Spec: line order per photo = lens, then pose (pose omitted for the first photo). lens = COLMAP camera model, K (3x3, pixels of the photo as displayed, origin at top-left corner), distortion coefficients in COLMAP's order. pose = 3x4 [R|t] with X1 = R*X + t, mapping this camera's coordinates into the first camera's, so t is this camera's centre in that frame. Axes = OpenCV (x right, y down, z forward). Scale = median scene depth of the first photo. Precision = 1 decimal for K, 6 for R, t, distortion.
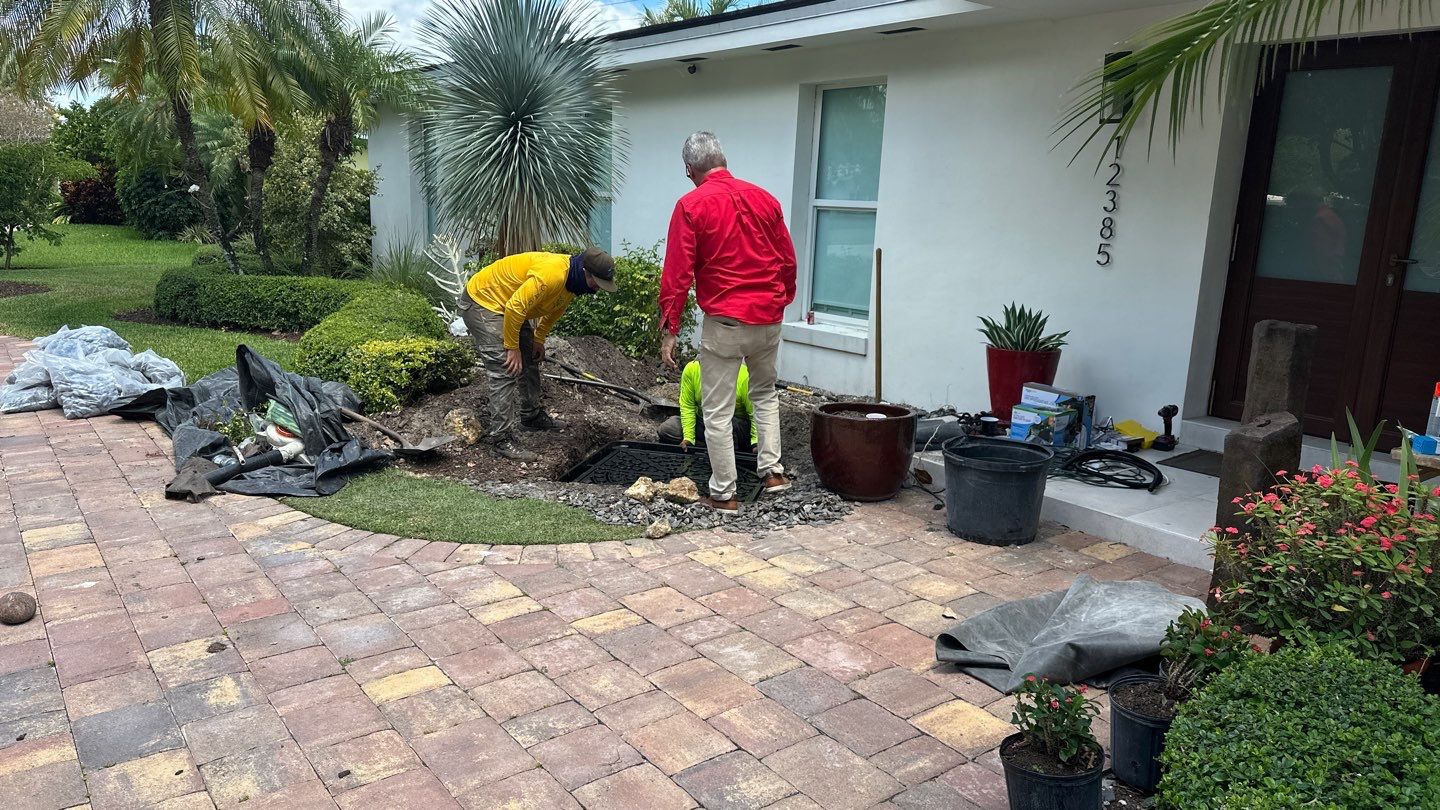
lens RADIAL K [[1004.1, 0, 726.2], [0, 1004.1, 430.1], [0, 0, 1]] dist [0.134027, -0.199463]
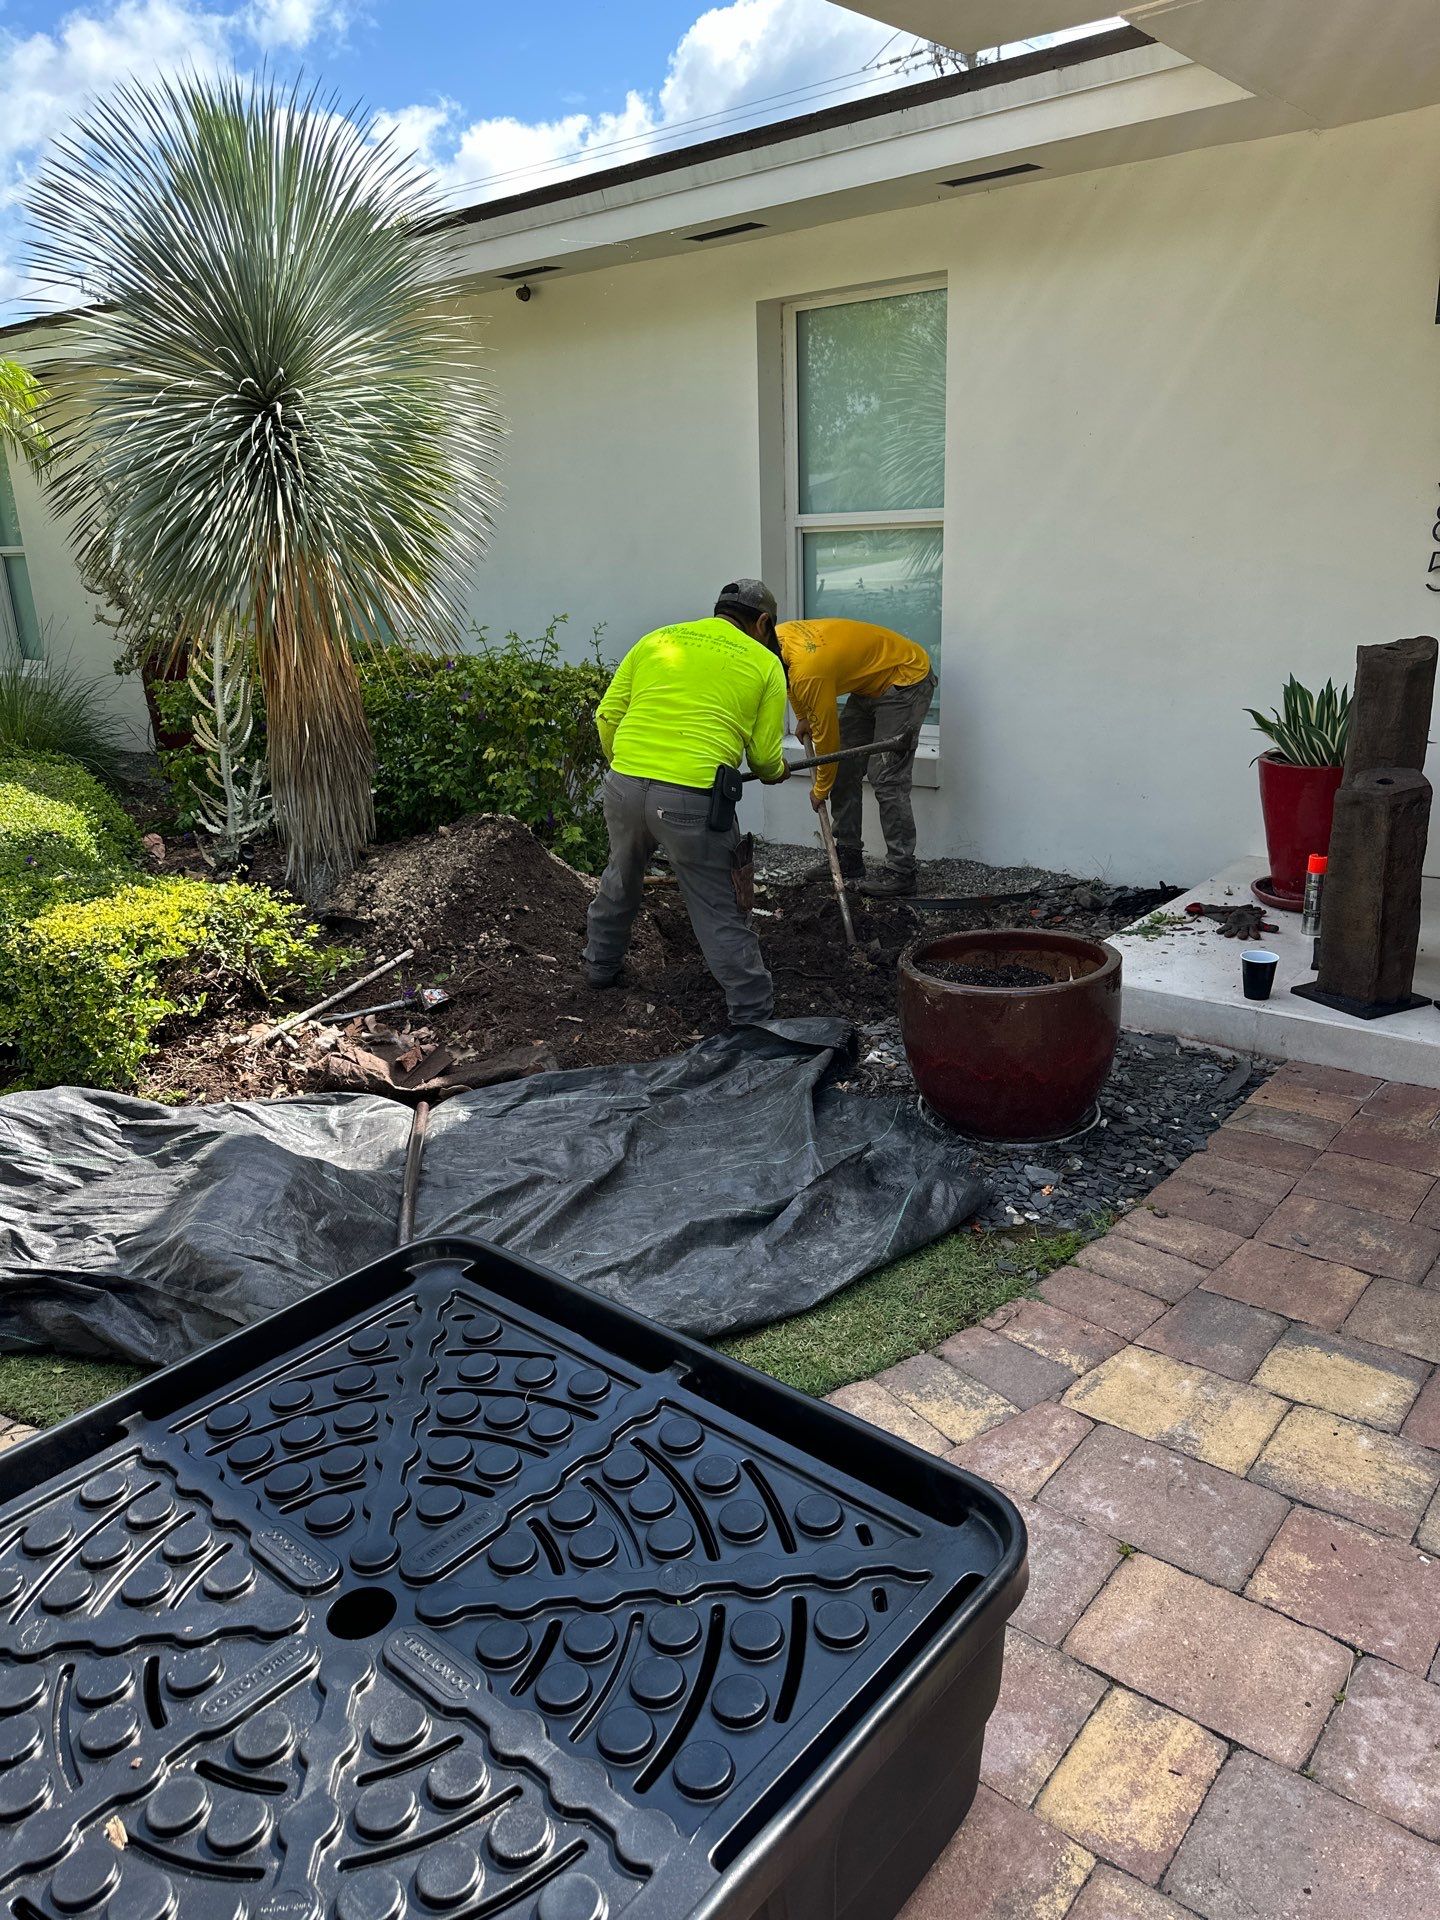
lens RADIAL K [[1397.7, 0, 720.0], [0, 1397.7, 960.0], [0, 0, 1]] dist [0.018768, -0.002106]
pose [[0.972546, -0.142859, 0.183702, -0.171761], [0.128100, 0.987678, 0.089903, -0.083387], [-0.194282, -0.063903, 0.978862, 0.324769]]
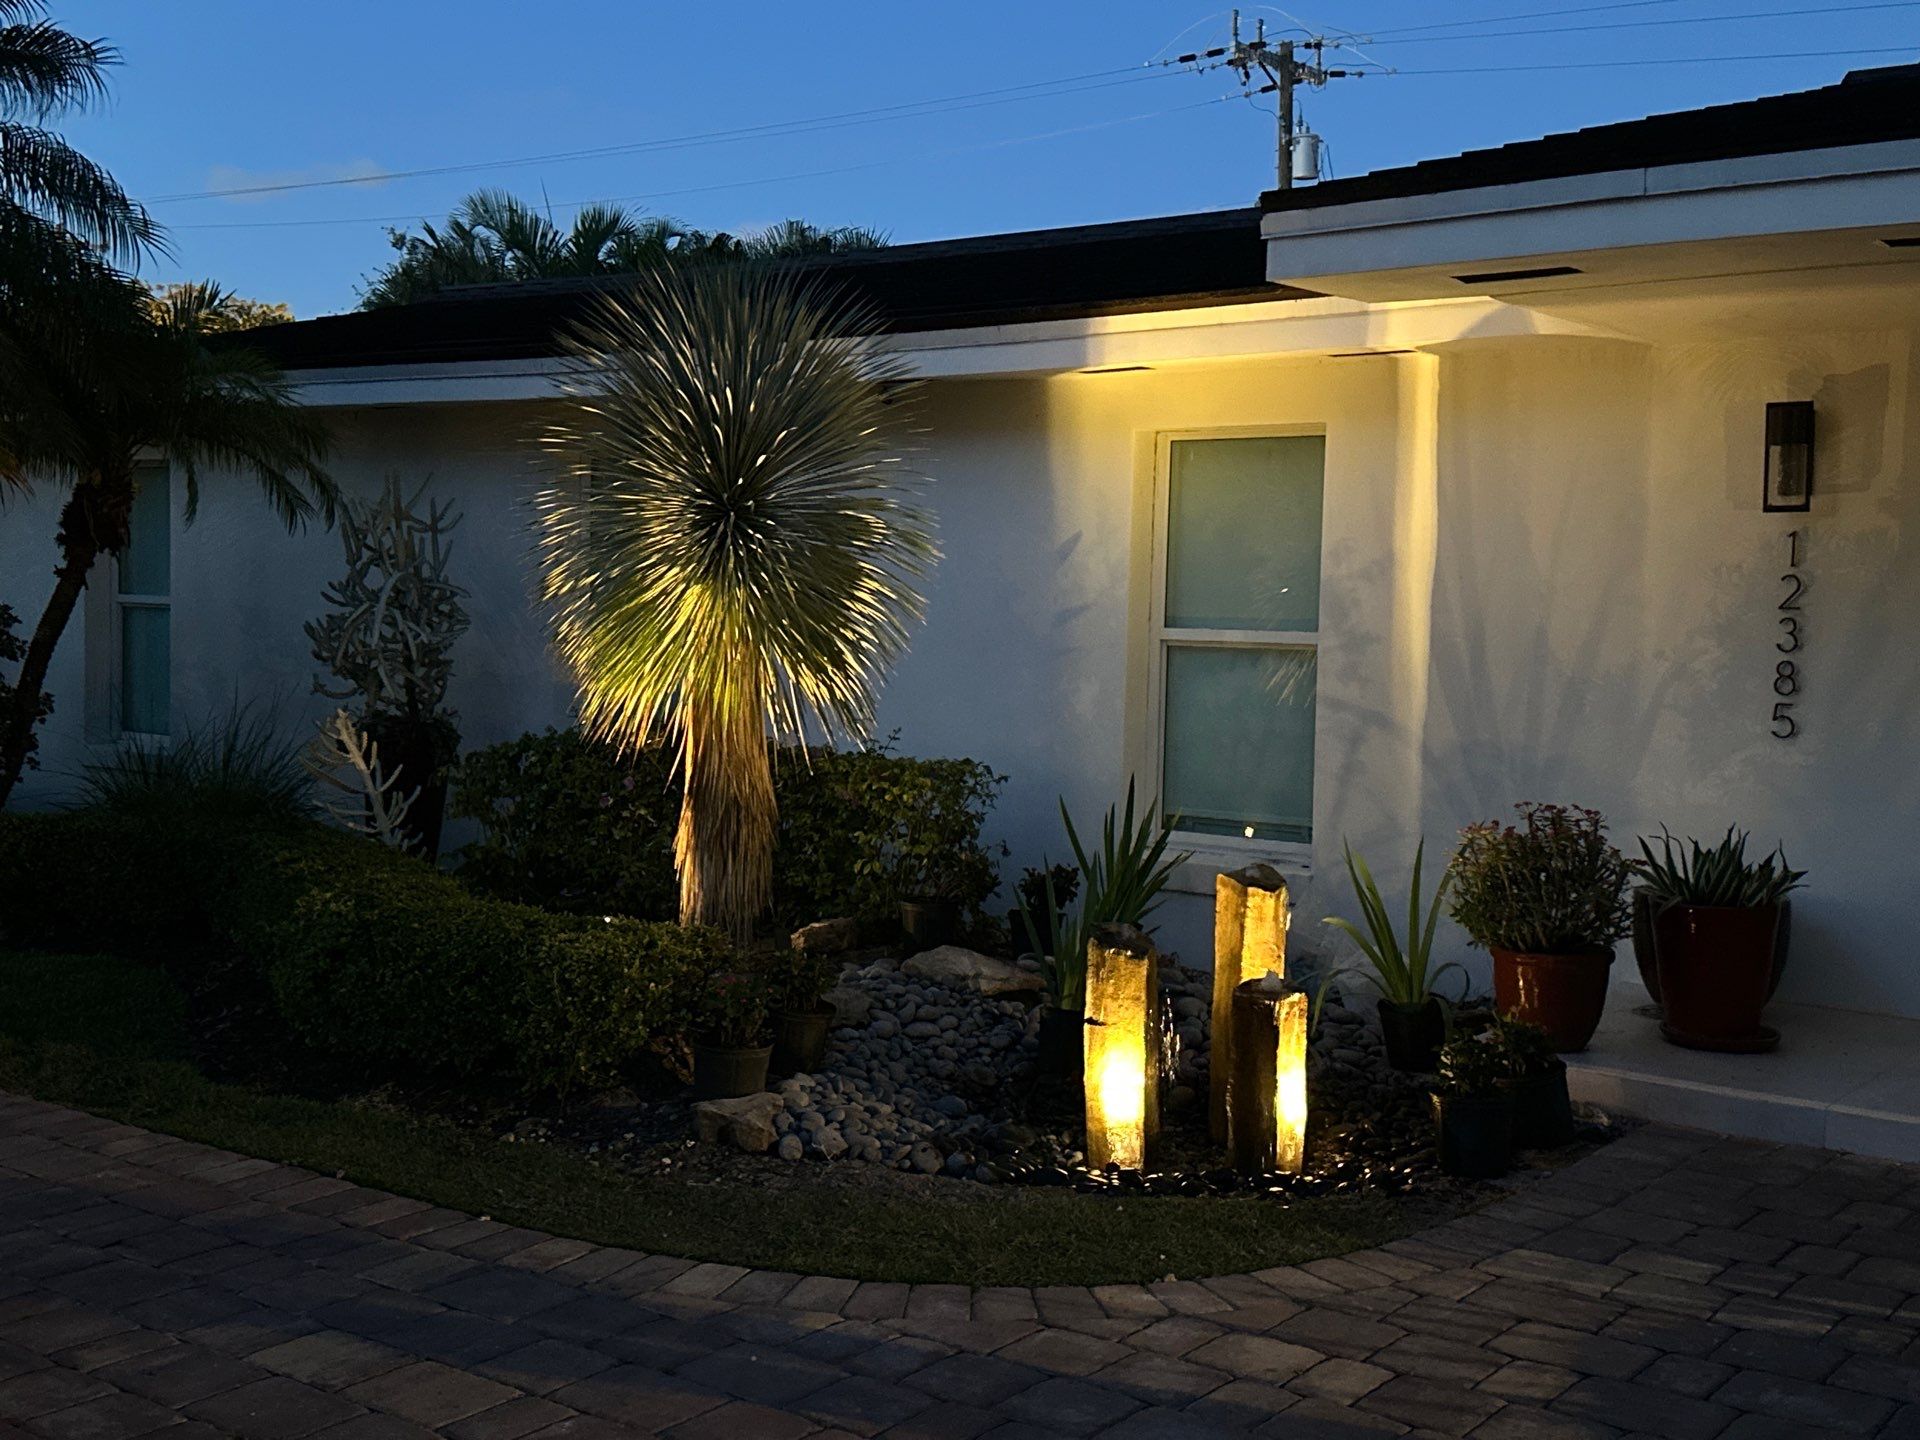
lens RADIAL K [[2186.0, 0, 960.0], [0, 2186.0, 720.0], [0, 0, 1]] dist [0.000082, -0.020183]
pose [[0.968473, -0.031800, 0.247080, -0.414943], [0.072402, 0.984936, -0.157029, -0.006624], [-0.238365, 0.169968, 0.956187, -0.109462]]
